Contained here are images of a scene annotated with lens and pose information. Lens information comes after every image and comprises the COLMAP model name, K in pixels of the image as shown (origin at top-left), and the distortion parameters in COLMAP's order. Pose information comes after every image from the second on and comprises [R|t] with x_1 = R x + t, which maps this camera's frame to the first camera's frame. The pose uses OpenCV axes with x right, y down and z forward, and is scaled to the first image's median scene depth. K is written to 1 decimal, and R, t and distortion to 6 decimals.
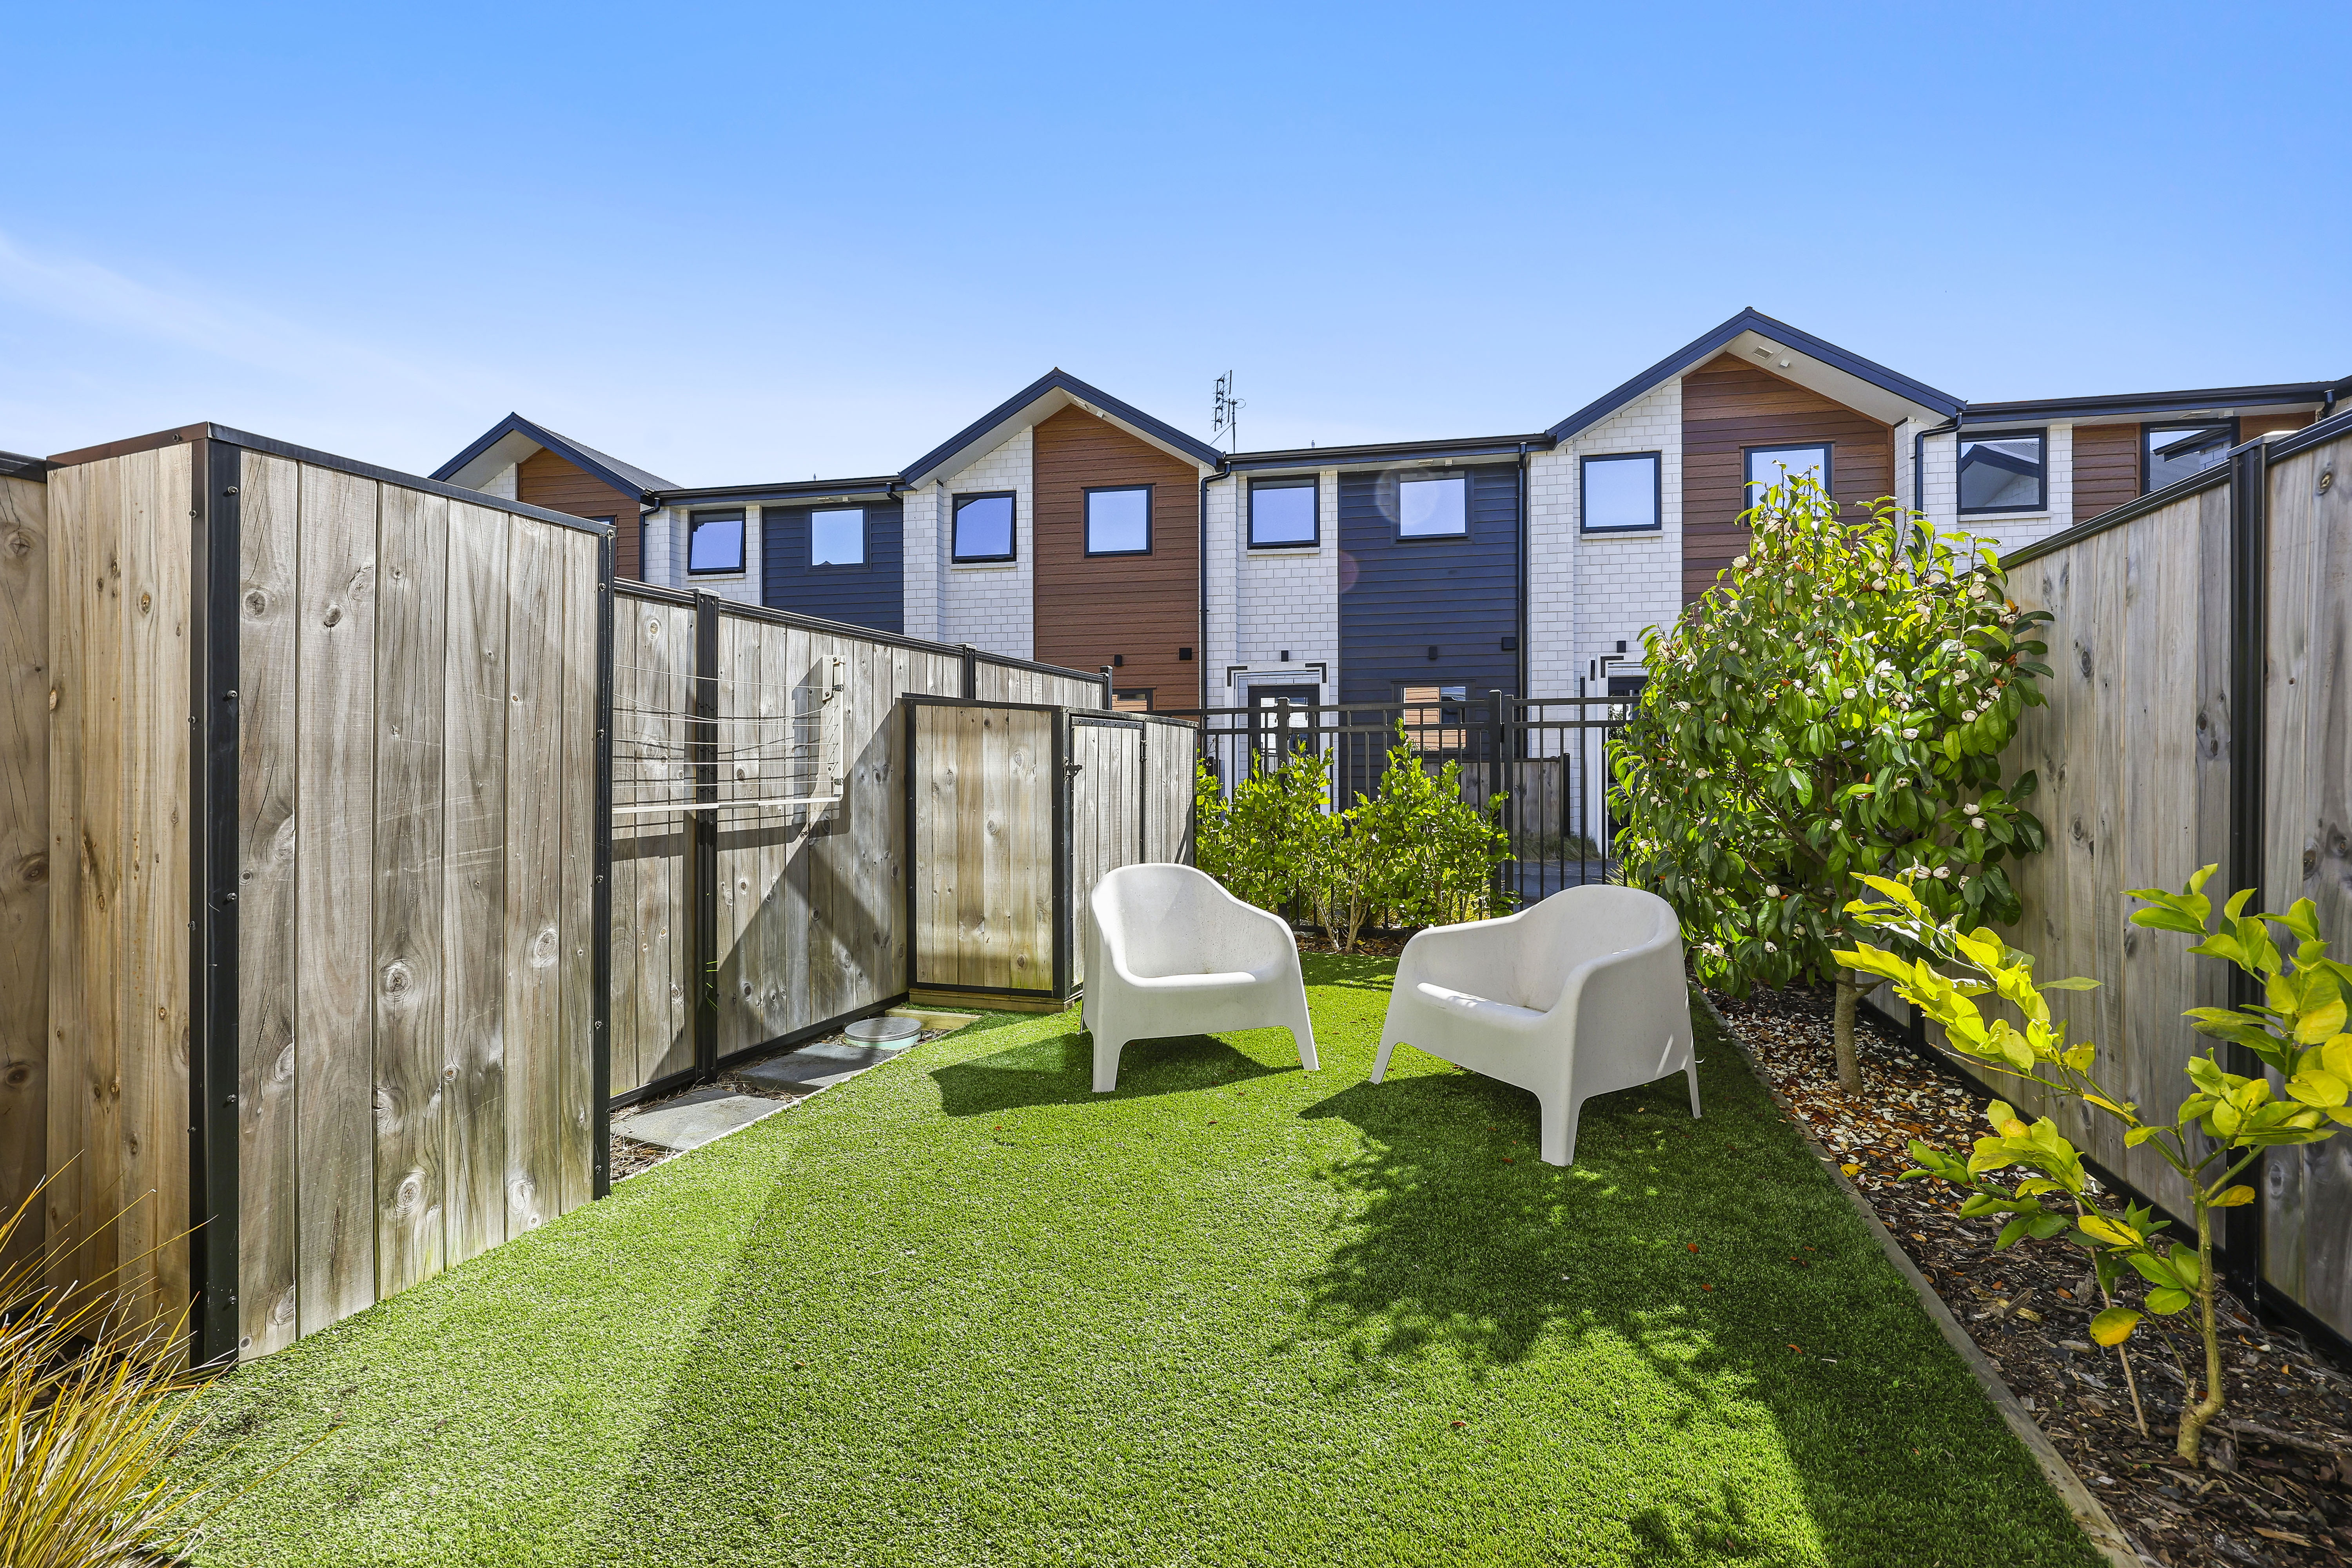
lens RADIAL K [[942.5, 0, 1130.6], [0, 942.5, 749.6], [0, 0, 1]] dist [0.000121, 0.000239]
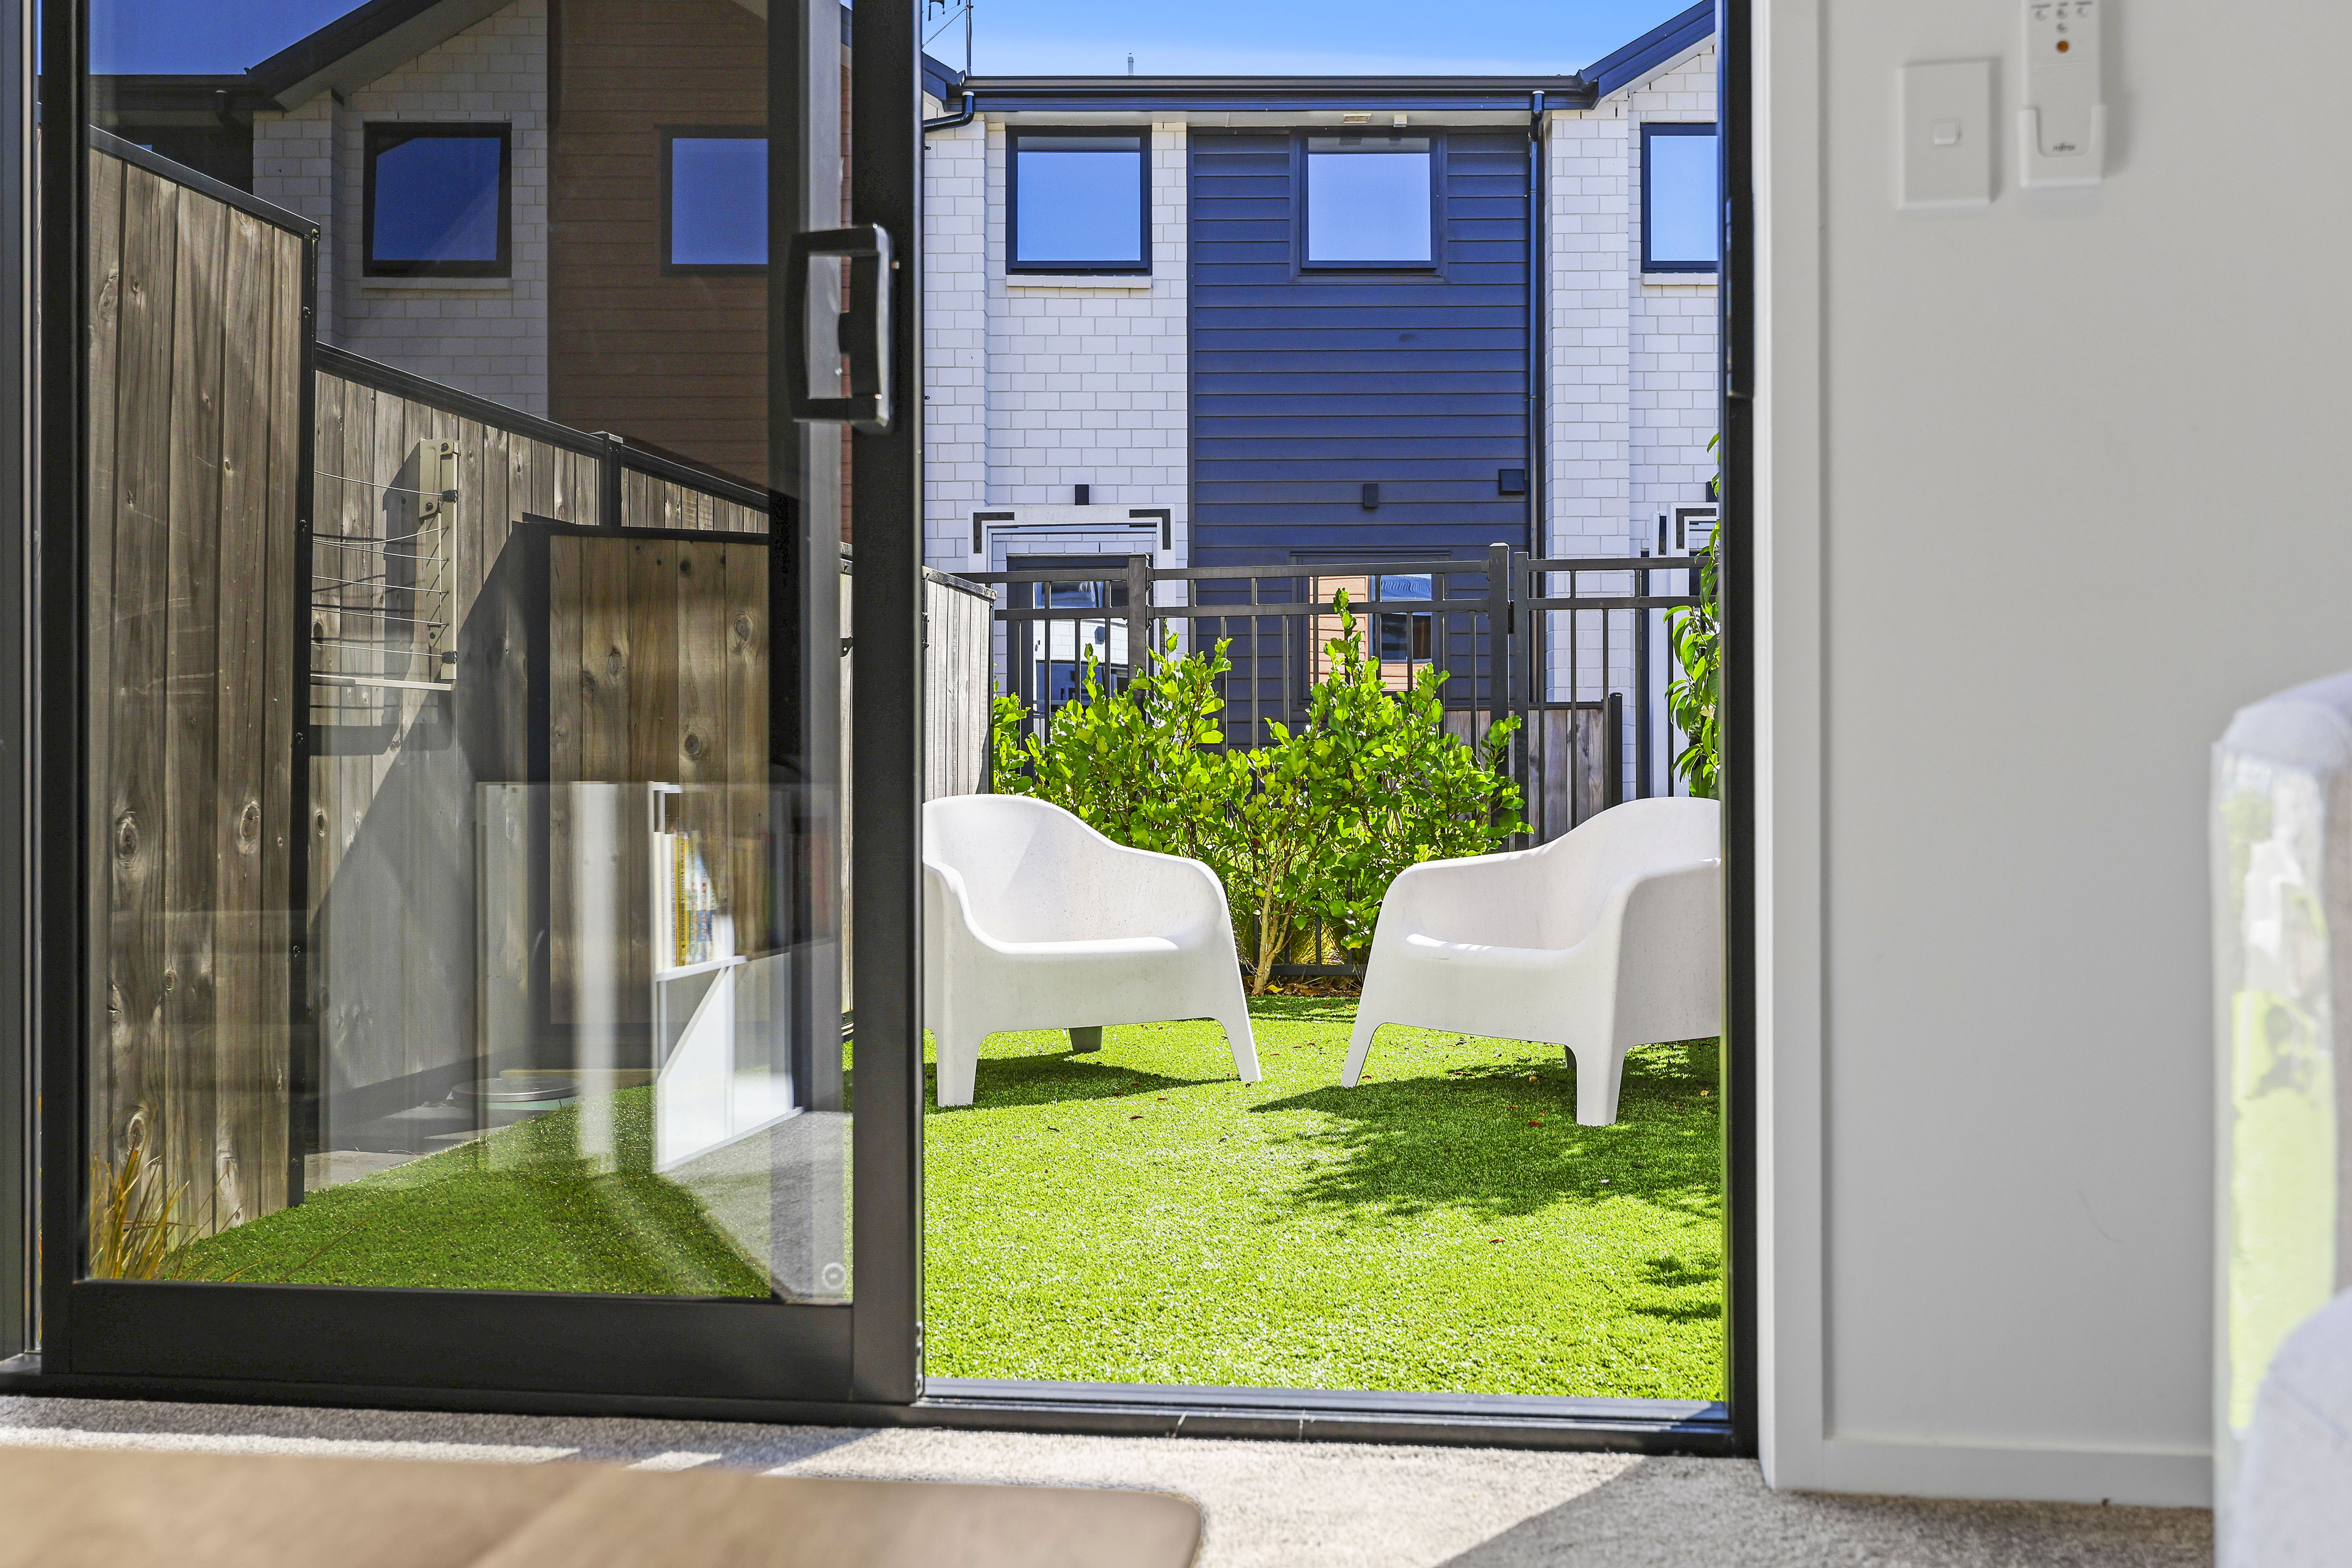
lens RADIAL K [[2223.0, 0, 1127.0], [0, 2223.0, 743.2], [0, 0, 1]] dist [0.016633, 0.000000]
pose [[0.976738, -0.000587, 0.214436, -0.139055], [-0.000127, 0.999994, 0.003319, 0.058278], [-0.214436, -0.003269, 0.976732, -0.306425]]
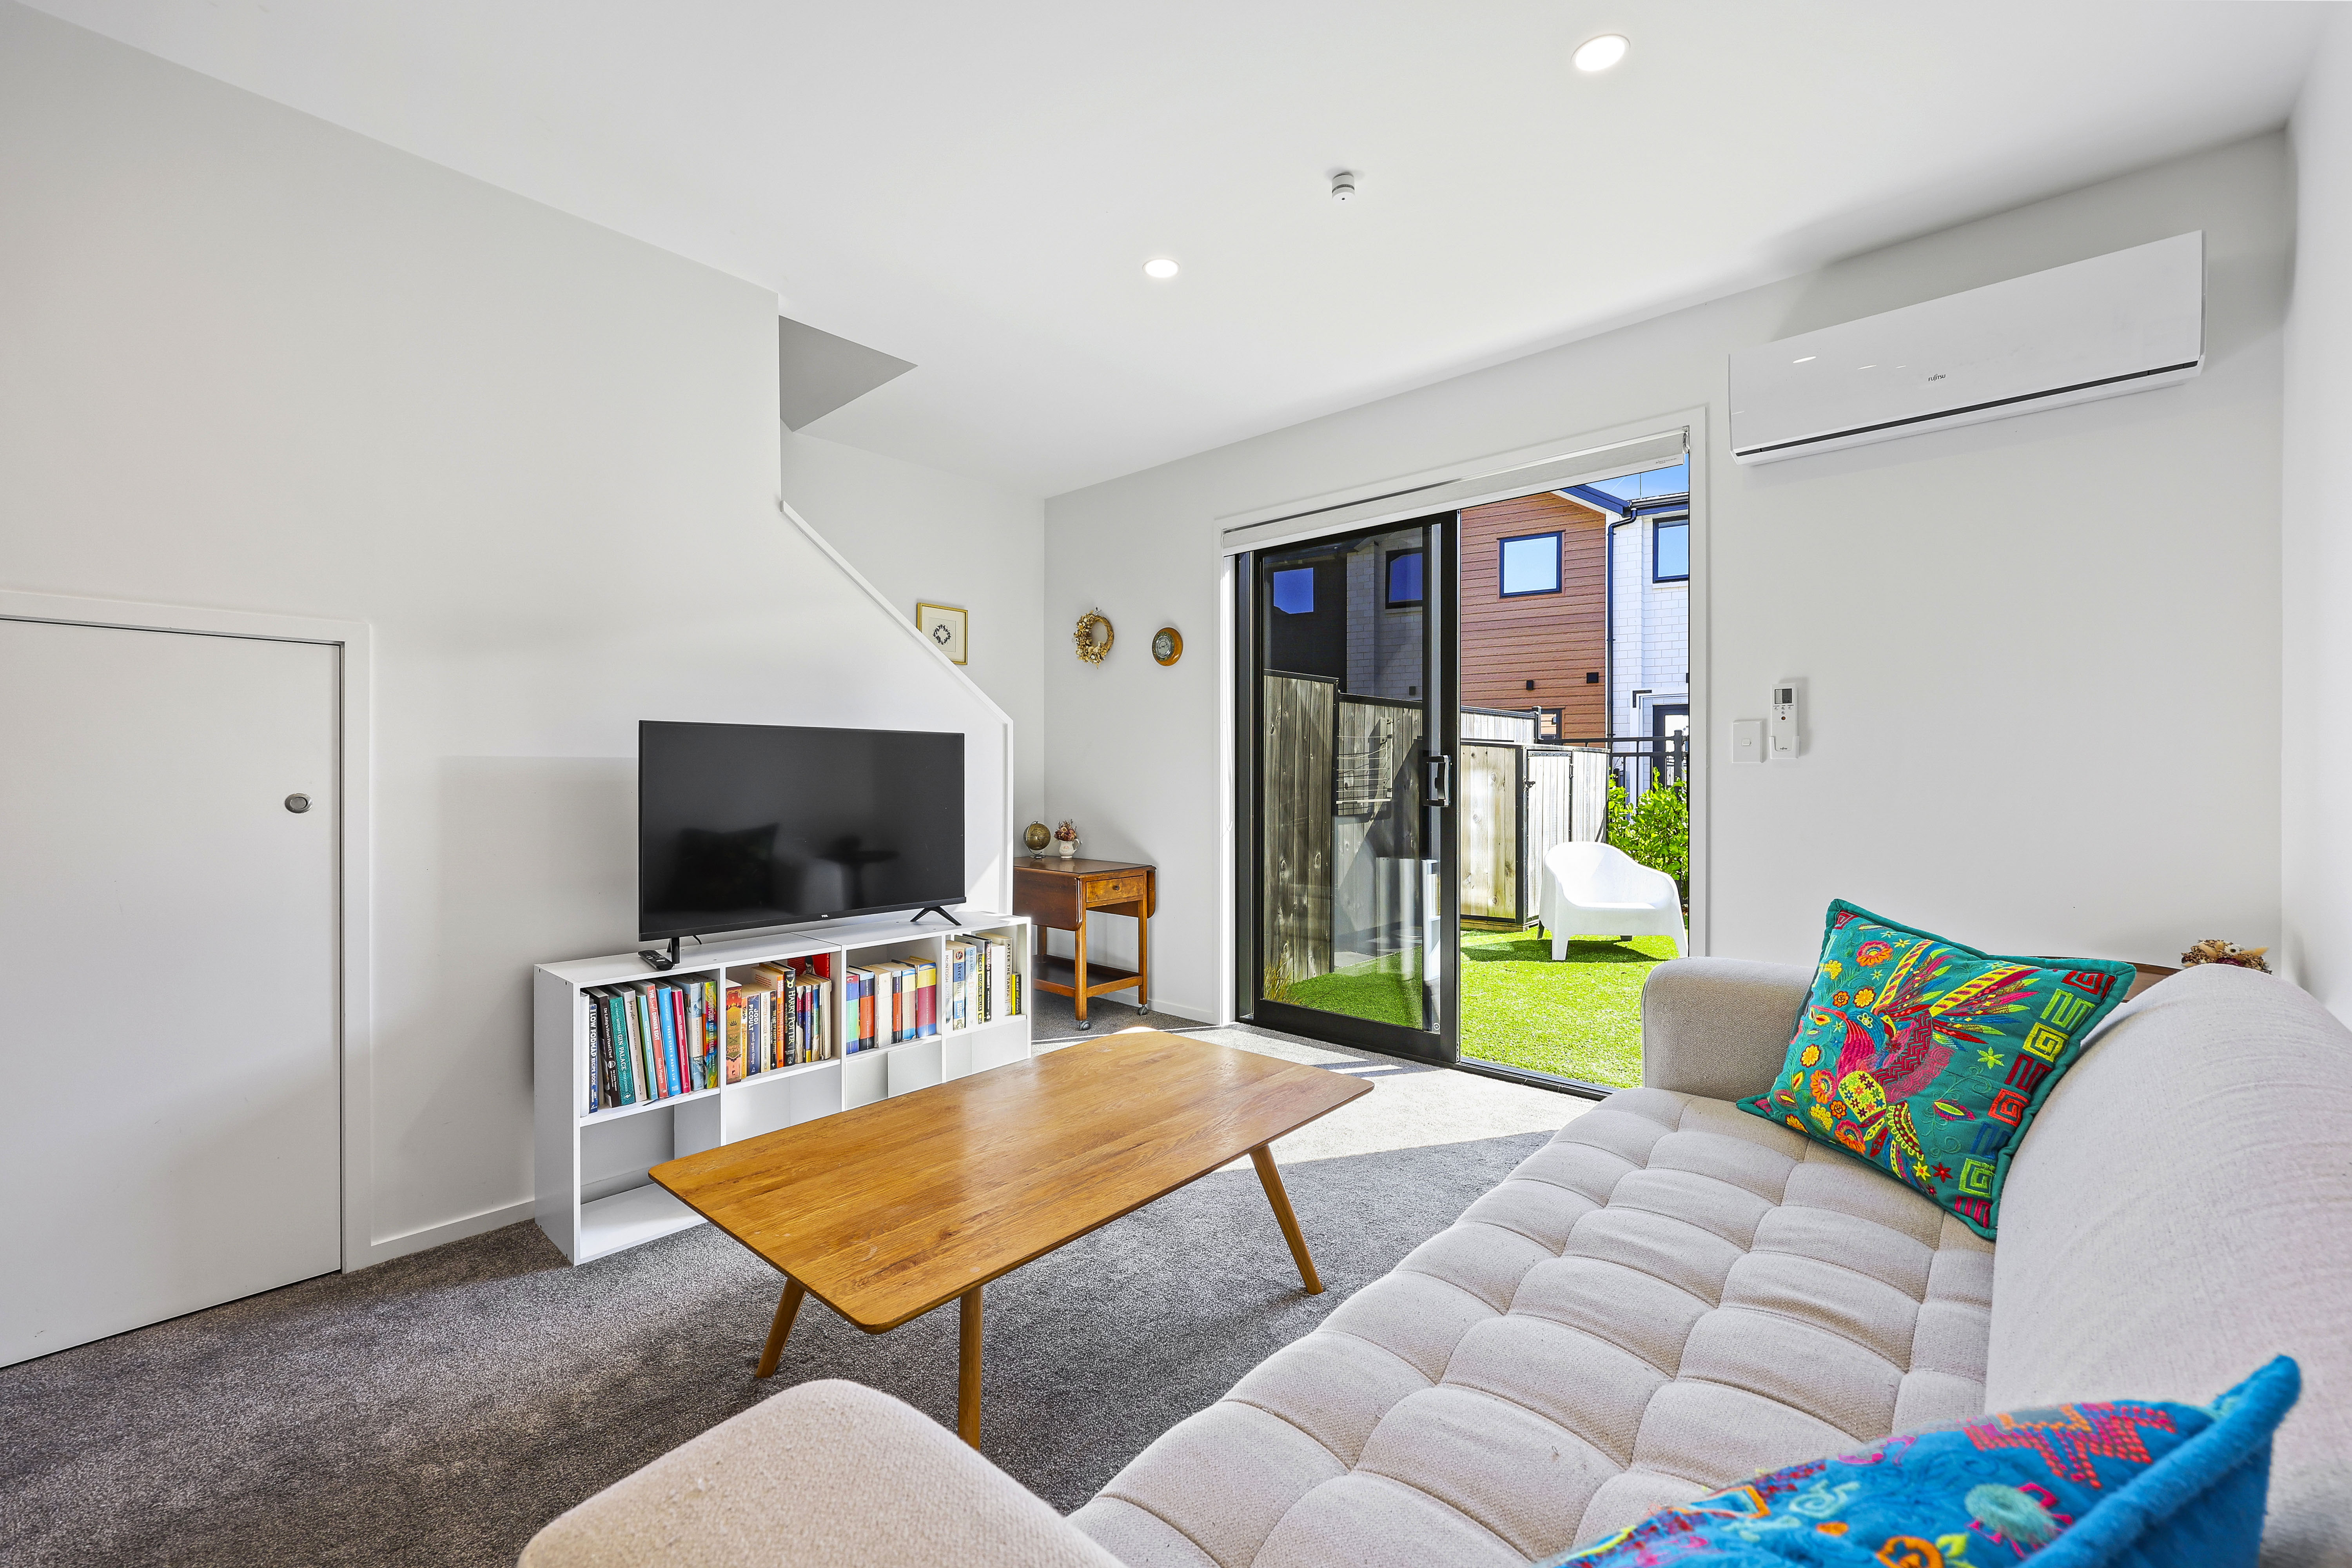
lens RADIAL K [[942.5, 0, 1195.3], [0, 942.5, 777.1], [0, 0, 1]] dist [0.000121, 0.000239]
pose [[0.946184, 0.007869, -0.323534, -0.060422], [0.000346, 0.999679, 0.025329, -0.024120], [0.323629, -0.024078, 0.945878, -0.544663]]
